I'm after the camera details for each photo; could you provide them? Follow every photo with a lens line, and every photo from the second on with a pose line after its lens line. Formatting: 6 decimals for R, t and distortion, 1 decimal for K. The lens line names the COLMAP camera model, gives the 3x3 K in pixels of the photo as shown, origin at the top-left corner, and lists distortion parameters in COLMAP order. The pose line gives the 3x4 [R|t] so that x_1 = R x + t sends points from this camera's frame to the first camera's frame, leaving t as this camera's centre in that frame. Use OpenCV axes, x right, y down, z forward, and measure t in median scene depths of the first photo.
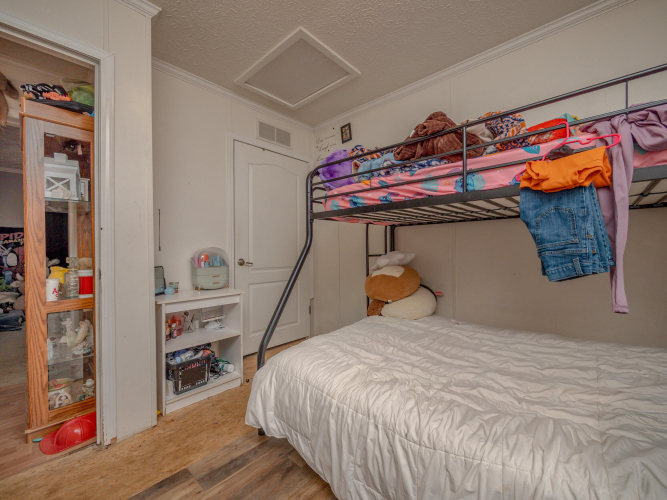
lens RADIAL K [[283.2, 0, 330.6], [0, 283.2, 252.4], [0, 0, 1]] dist [-0.009673, 0.000895]
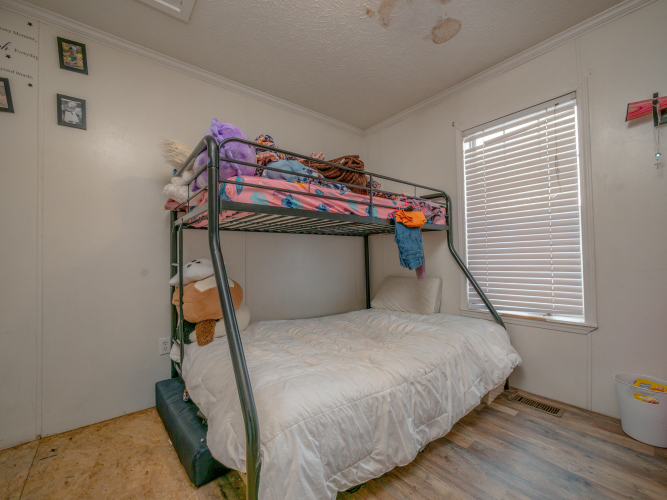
lens RADIAL K [[283.2, 0, 329.9], [0, 283.2, 250.8], [0, 0, 1]] dist [-0.009673, 0.000895]
pose [[0.135676, 0.024623, 0.990447, -0.858524], [0.019819, 0.999424, -0.027561, 0.006006], [-0.990555, 0.023369, 0.135110, 0.819283]]
